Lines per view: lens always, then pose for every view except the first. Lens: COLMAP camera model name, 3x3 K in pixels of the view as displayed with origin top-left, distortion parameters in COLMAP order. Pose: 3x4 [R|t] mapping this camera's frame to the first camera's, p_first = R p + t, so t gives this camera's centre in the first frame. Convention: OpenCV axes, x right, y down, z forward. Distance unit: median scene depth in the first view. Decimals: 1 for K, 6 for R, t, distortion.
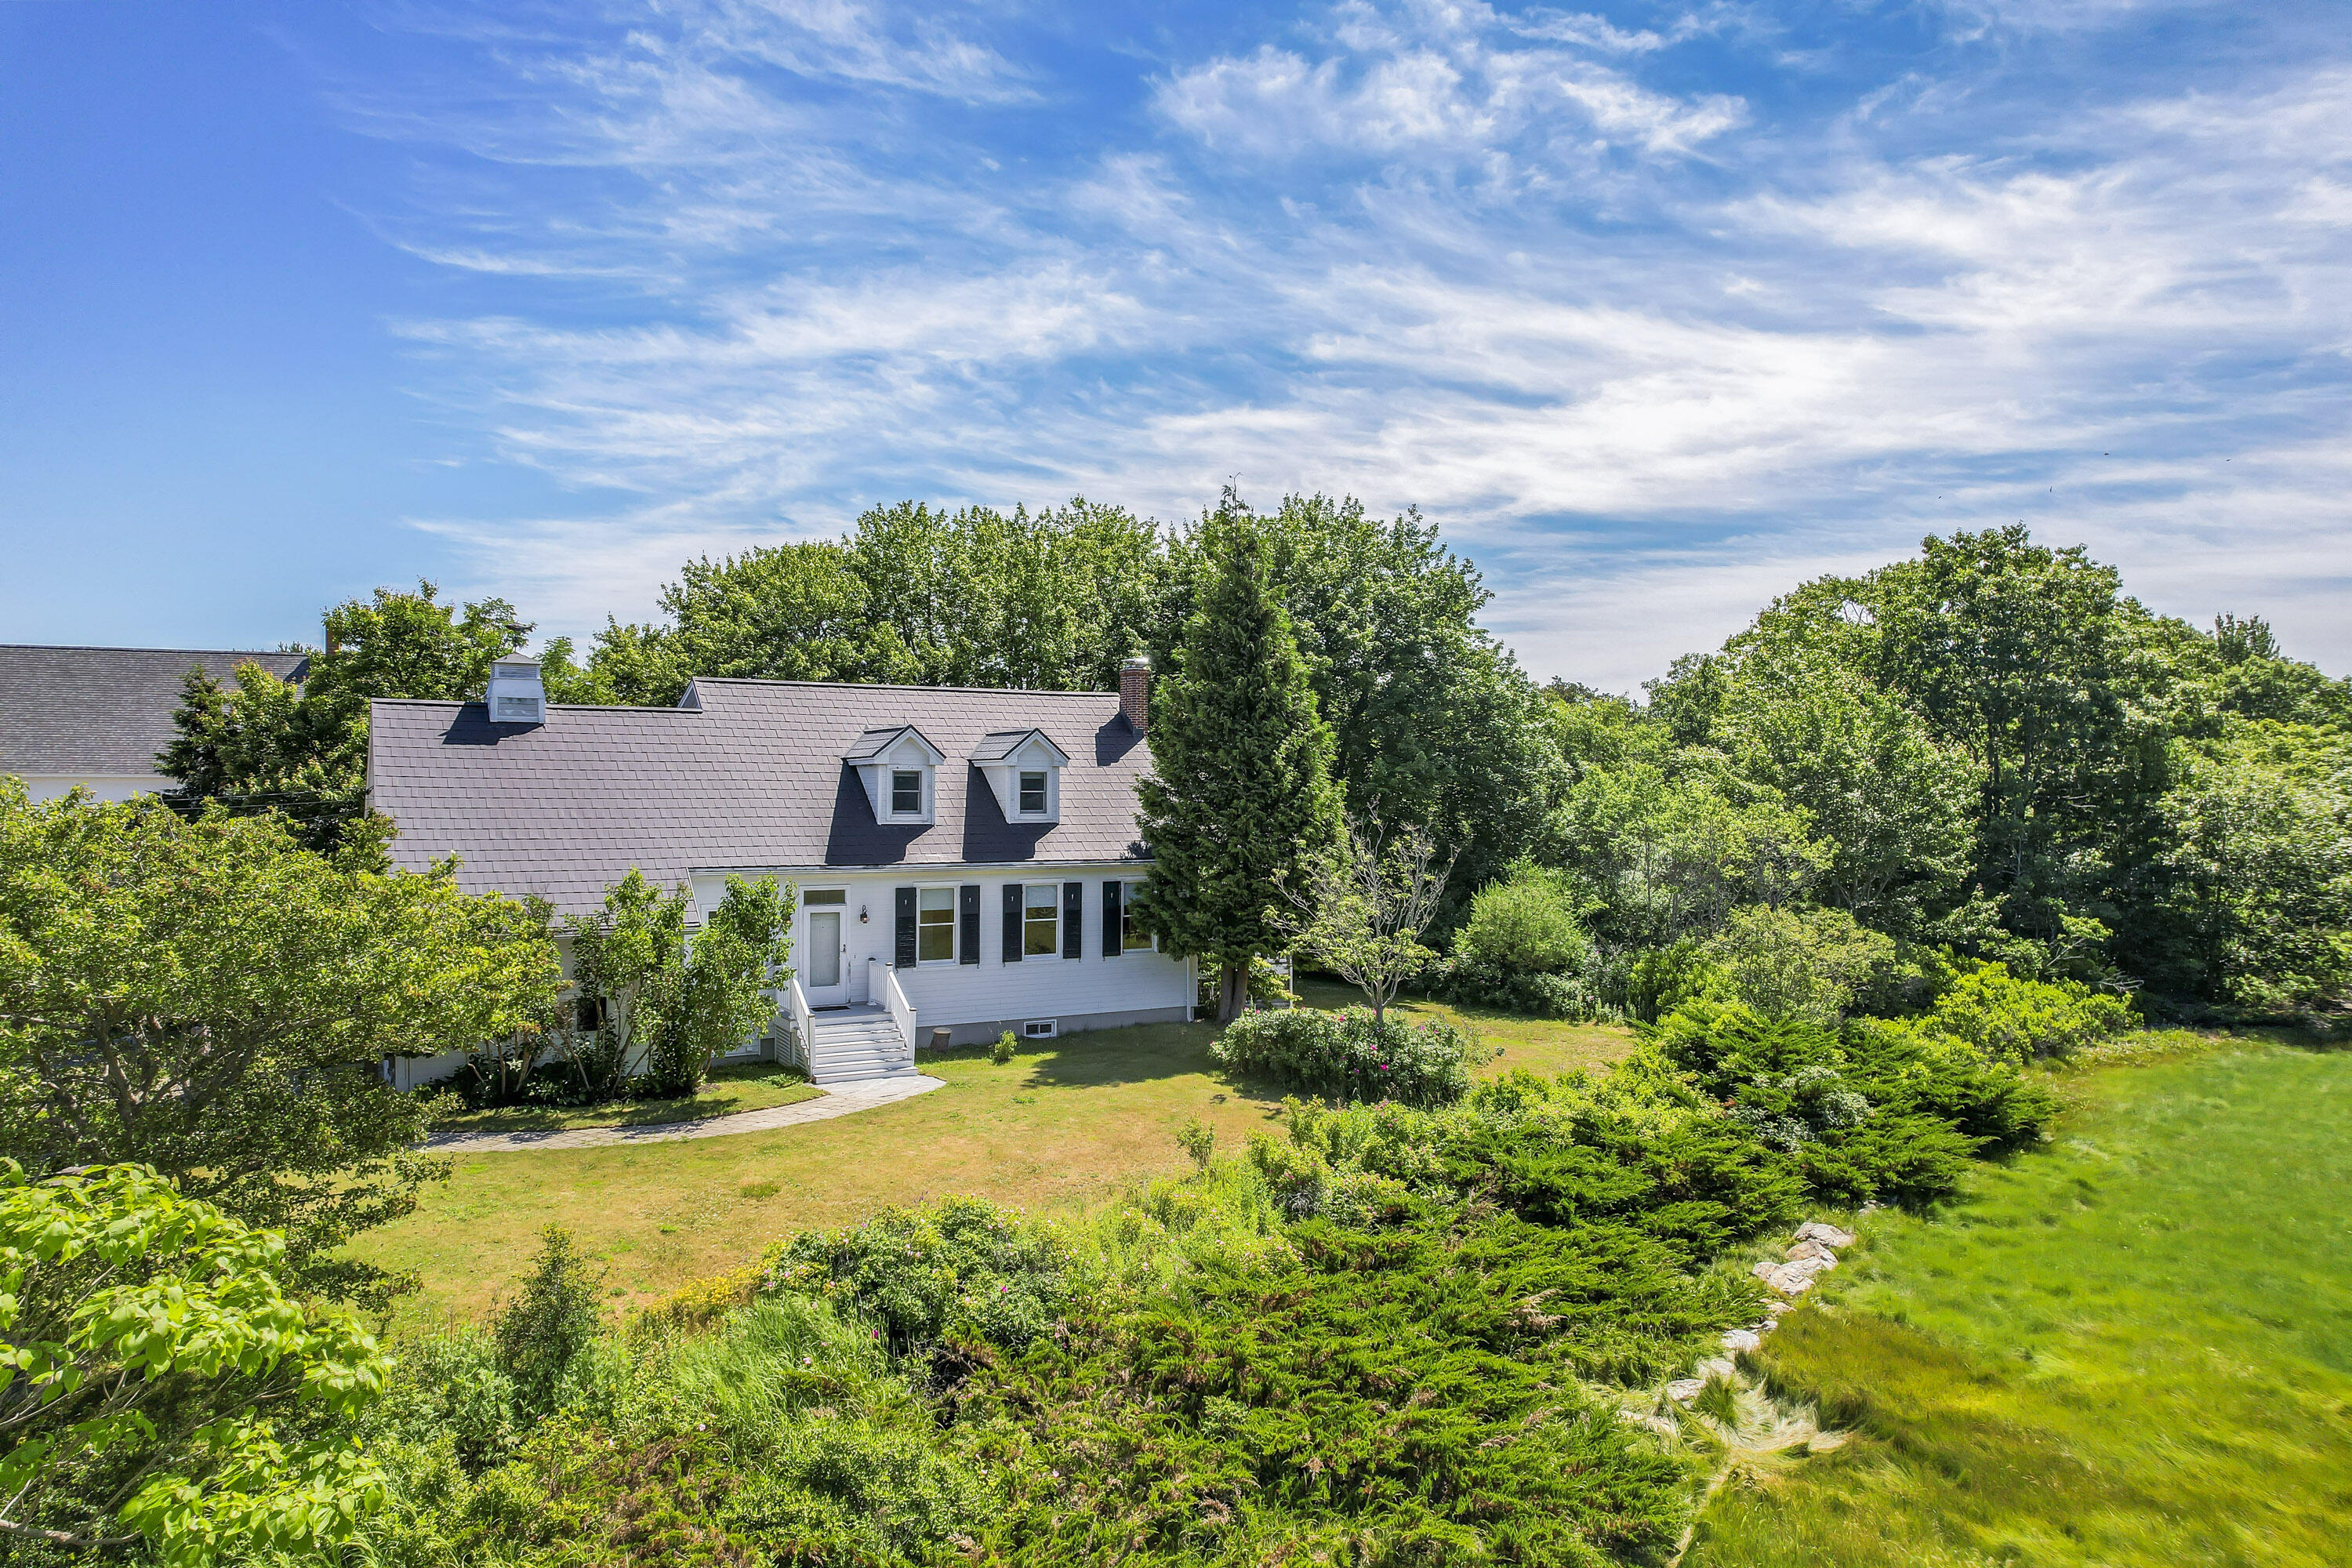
lens RADIAL K [[1489.1, 0, 1176.0], [0, 1489.1, 784.0], [0, 0, 1]] dist [-0.094889, 0.082421]
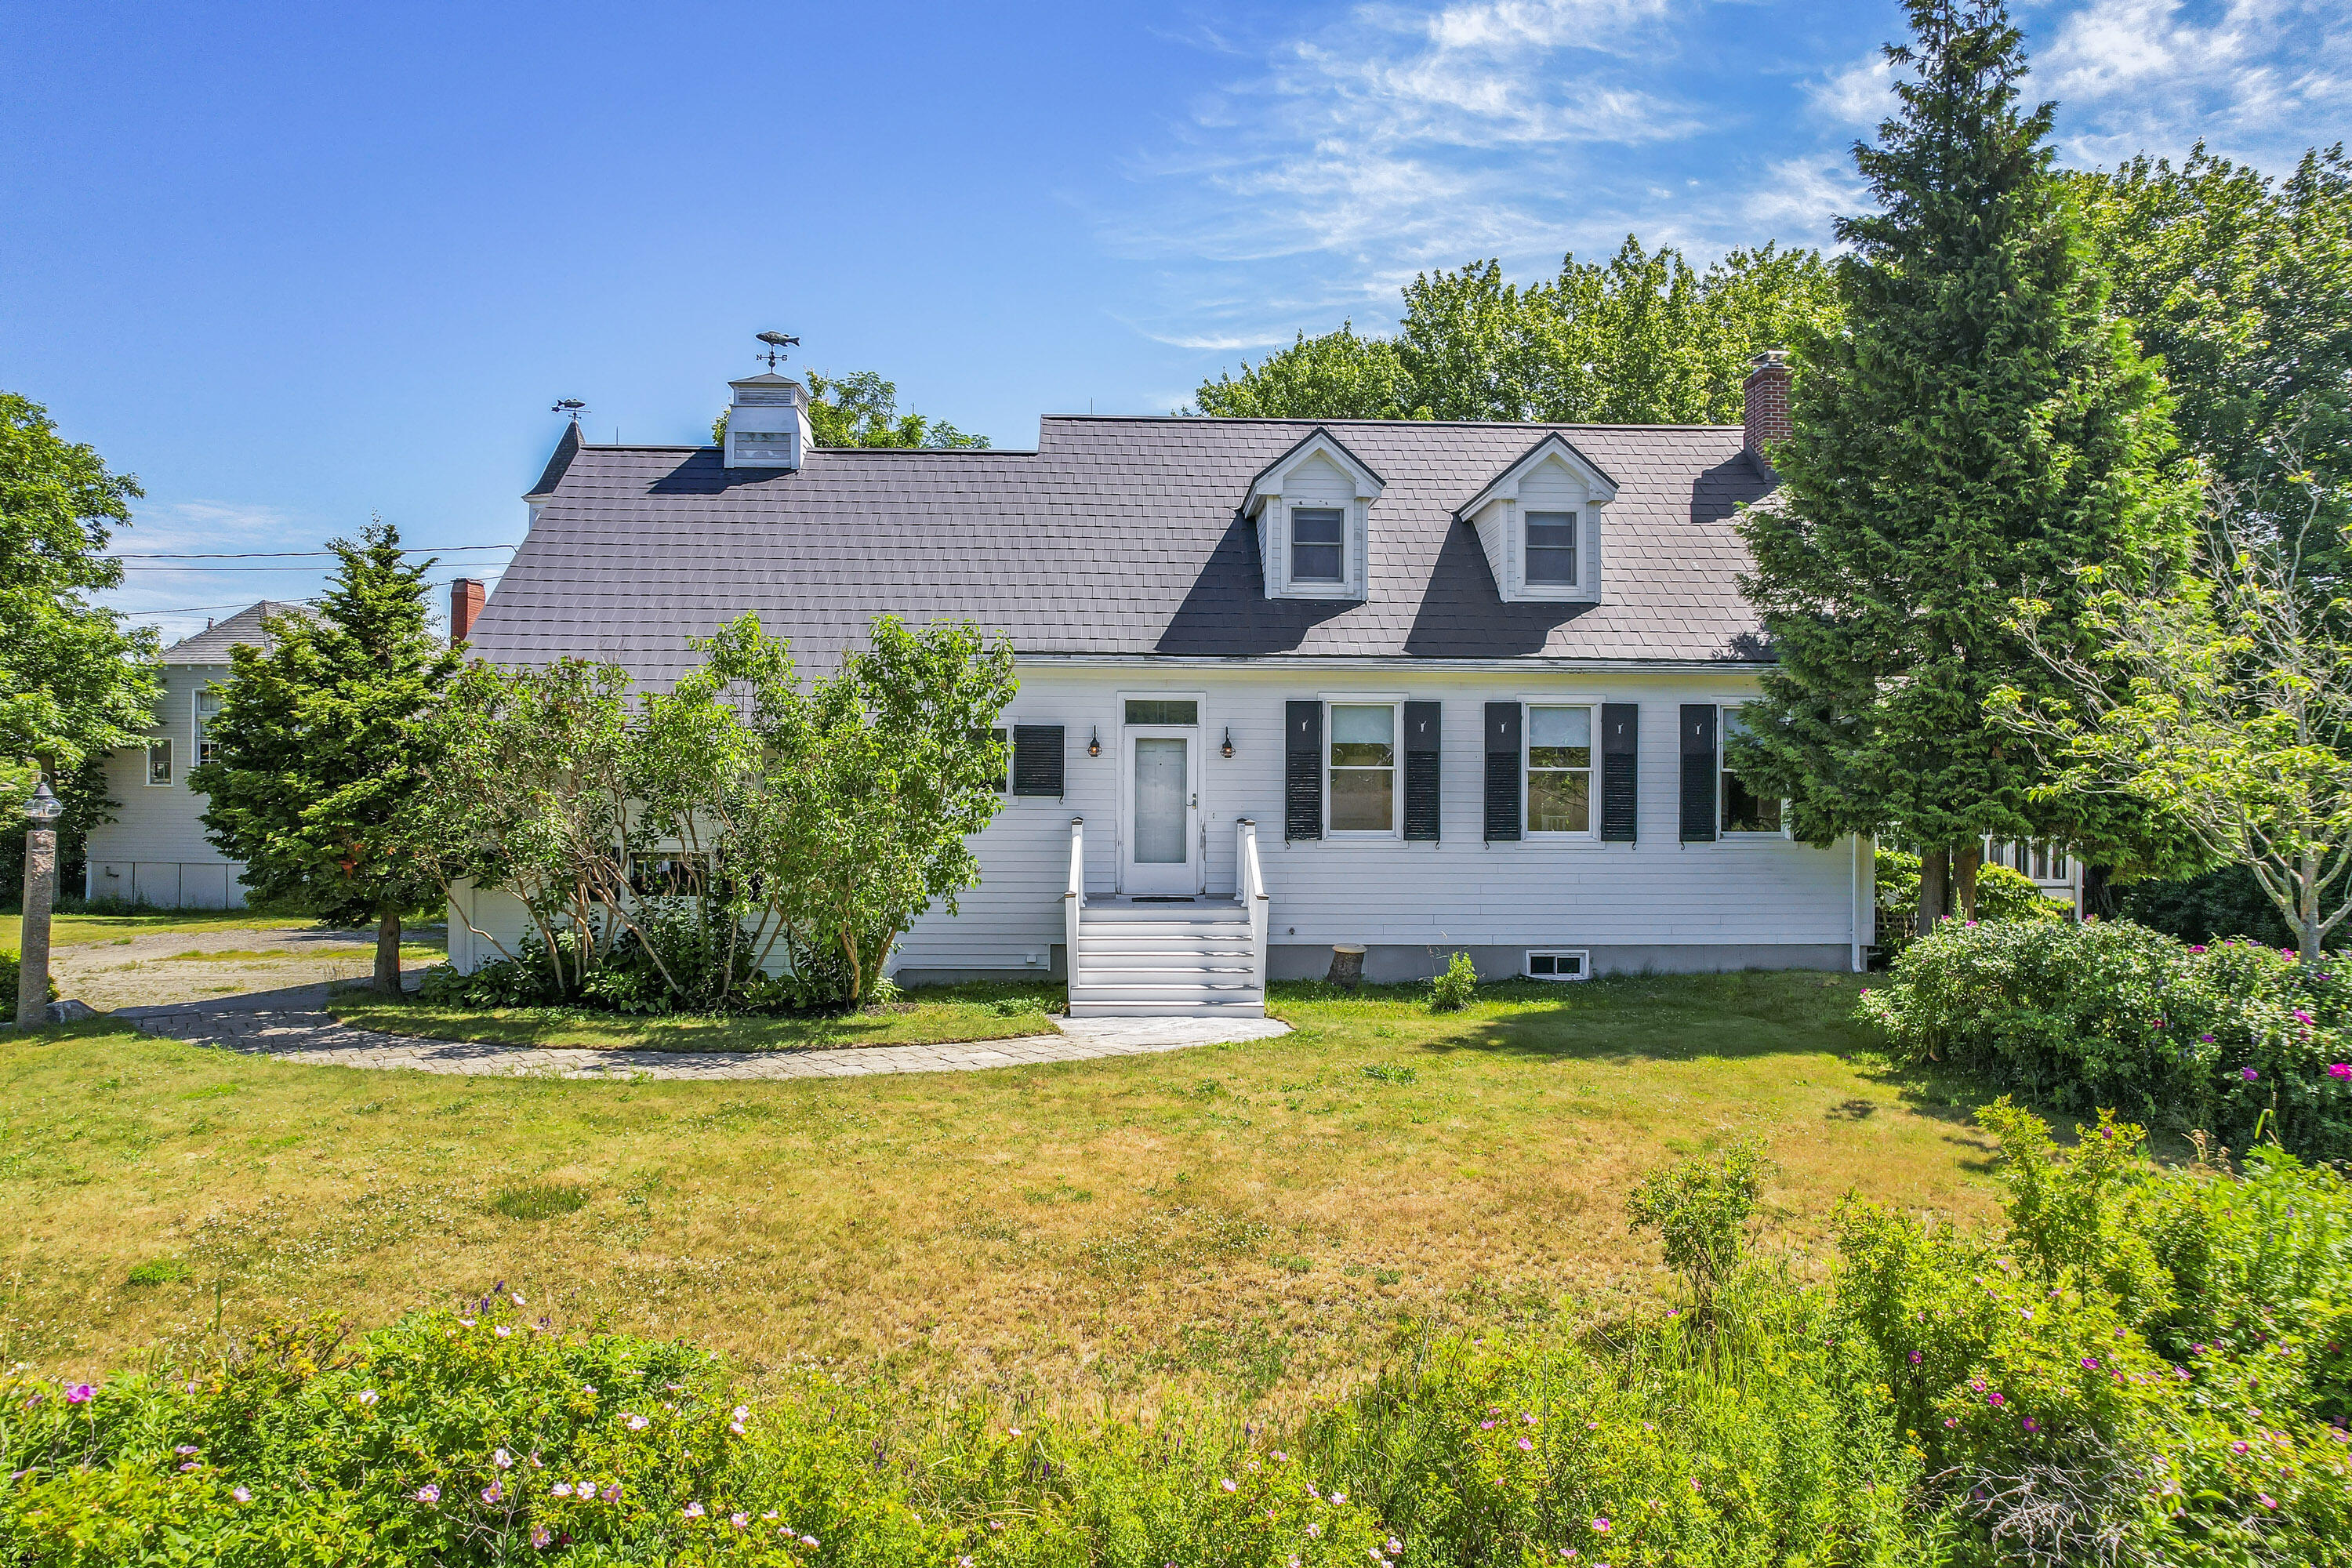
lens RADIAL K [[1489.1, 0, 1176.0], [0, 1489.1, 784.0], [0, 0, 1]] dist [-0.094889, 0.082421]
pose [[0.880310, -0.000613, -0.474399, 0.048221], [-0.000574, 0.999997, -0.002357, 0.103894], [0.474399, 0.002347, 0.880307, 0.468298]]
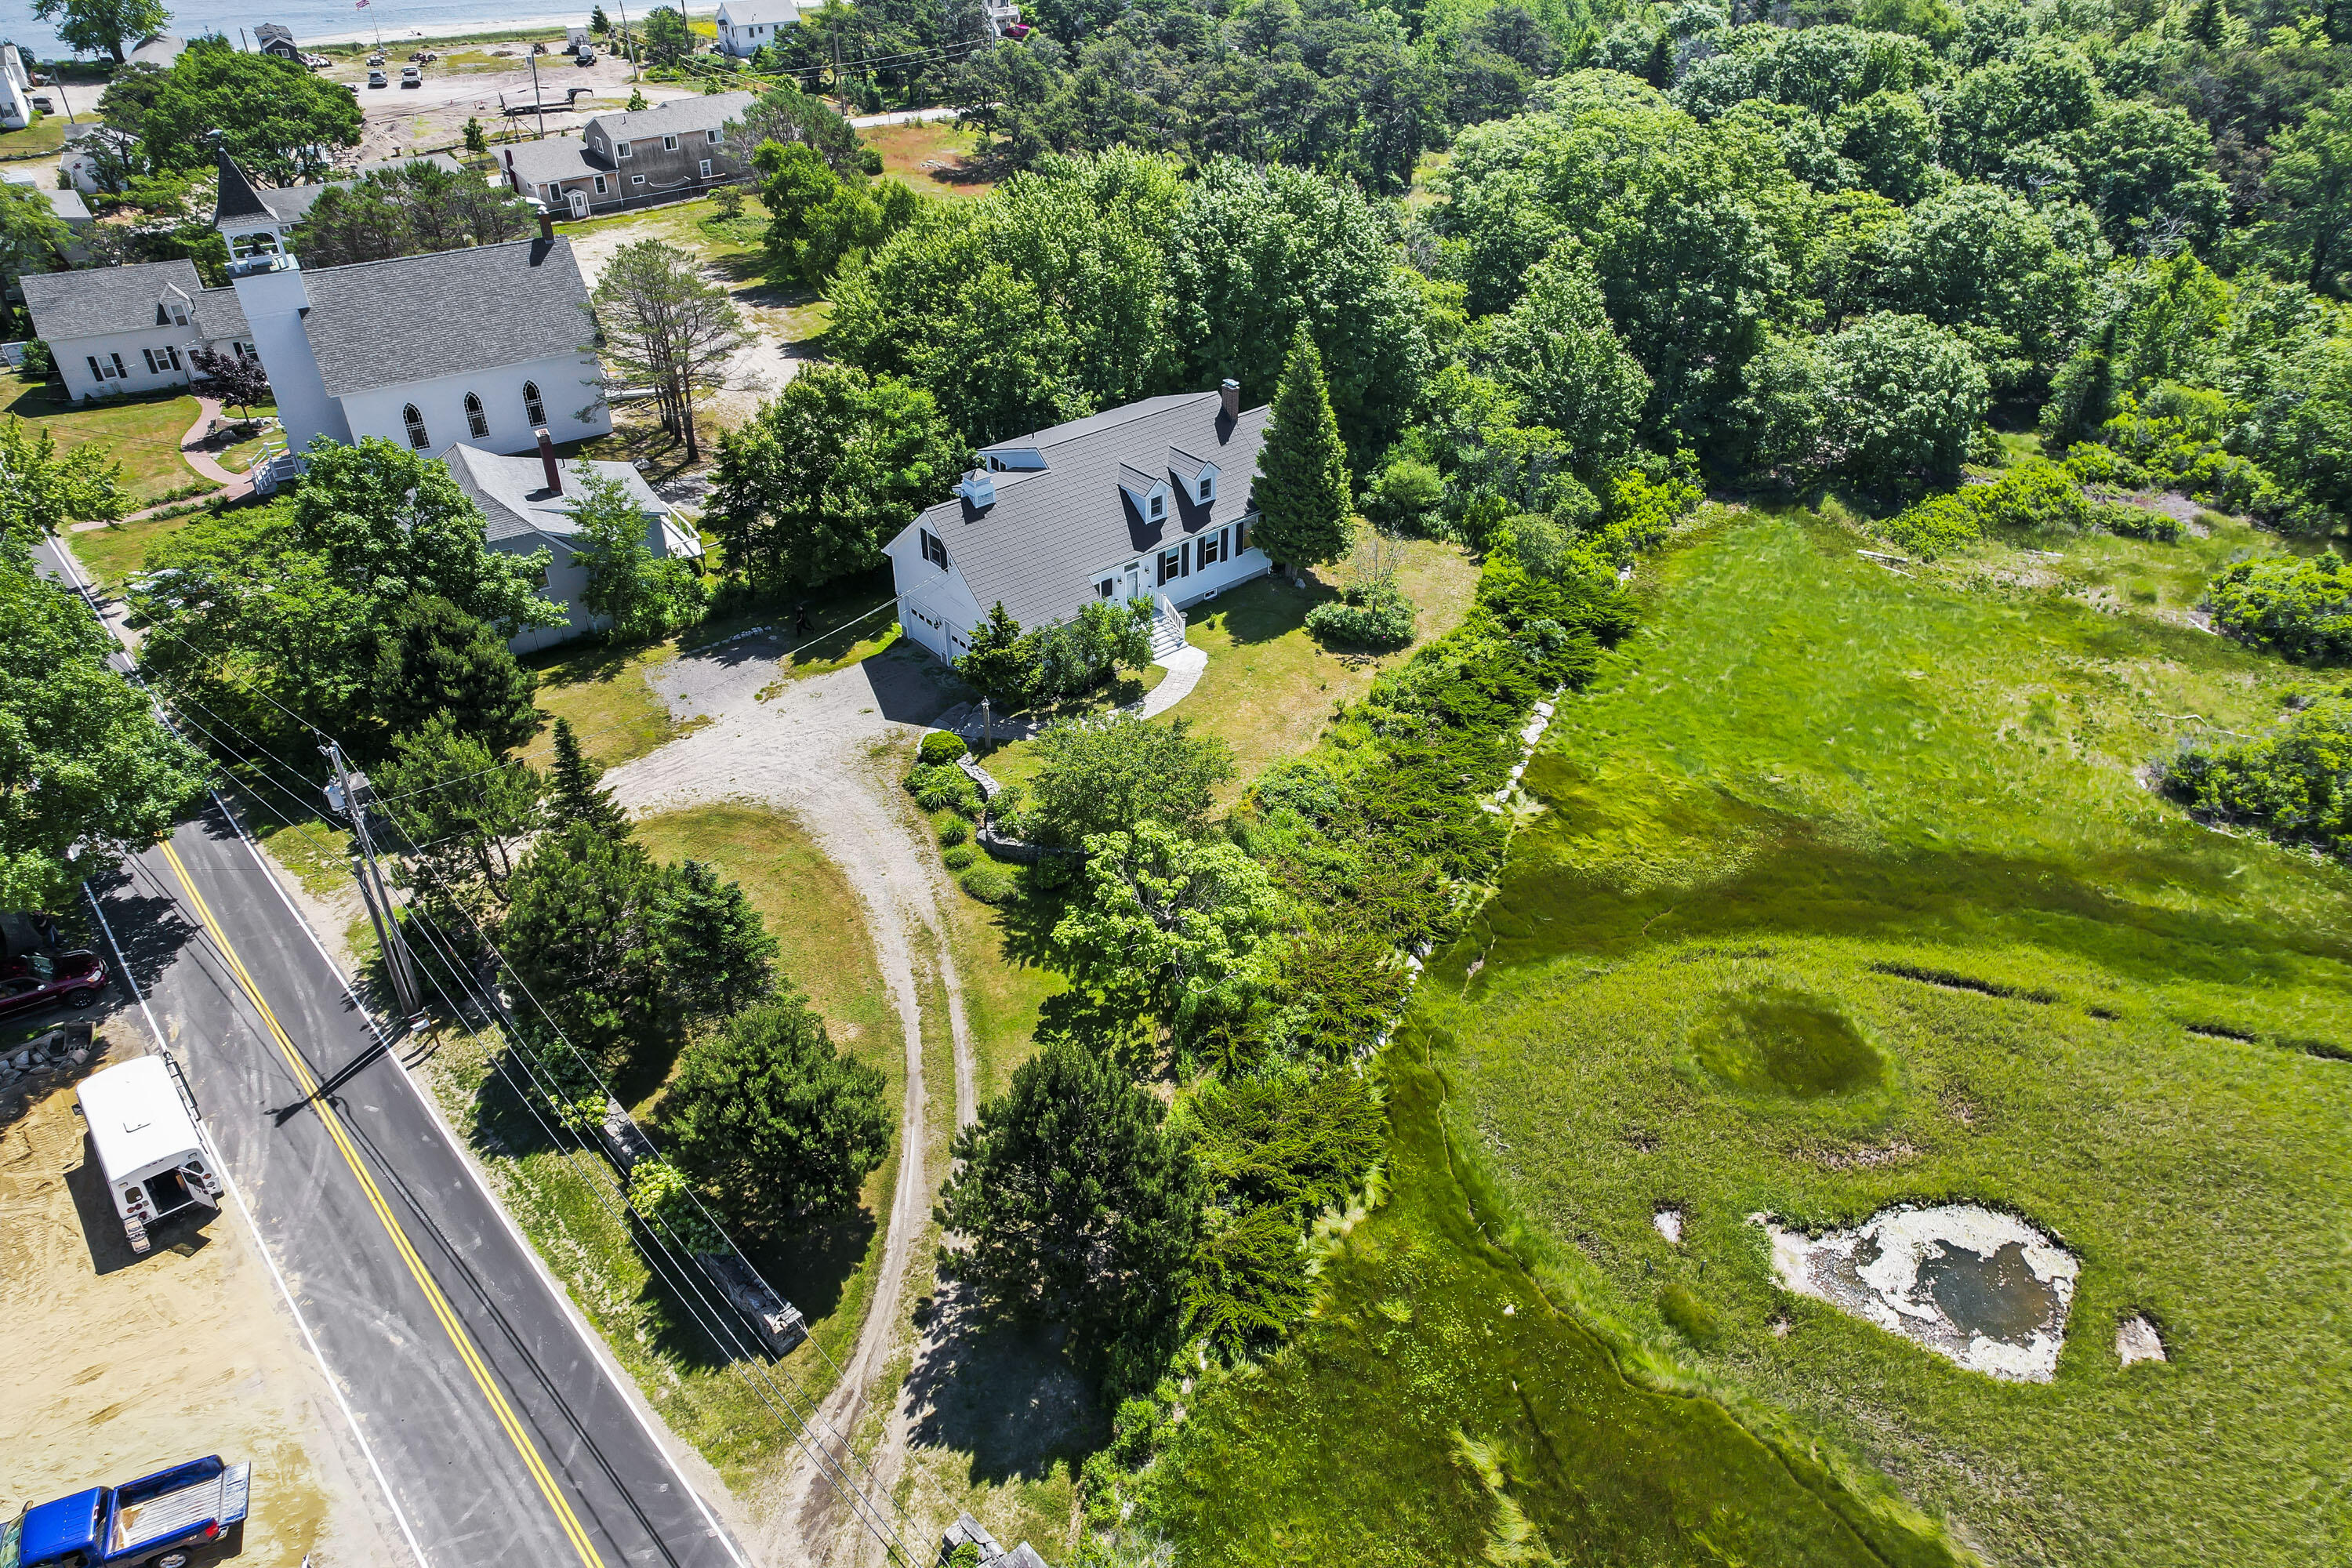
lens RADIAL K [[1489.1, 0, 1176.0], [0, 1489.1, 784.0], [0, 0, 1]] dist [-0.094889, 0.082421]
pose [[0.981039, -0.102531, 0.164470, -0.552667], [-0.012466, 0.813467, 0.581477, -0.914077], [-0.193411, -0.572502, 0.796765, -0.920840]]
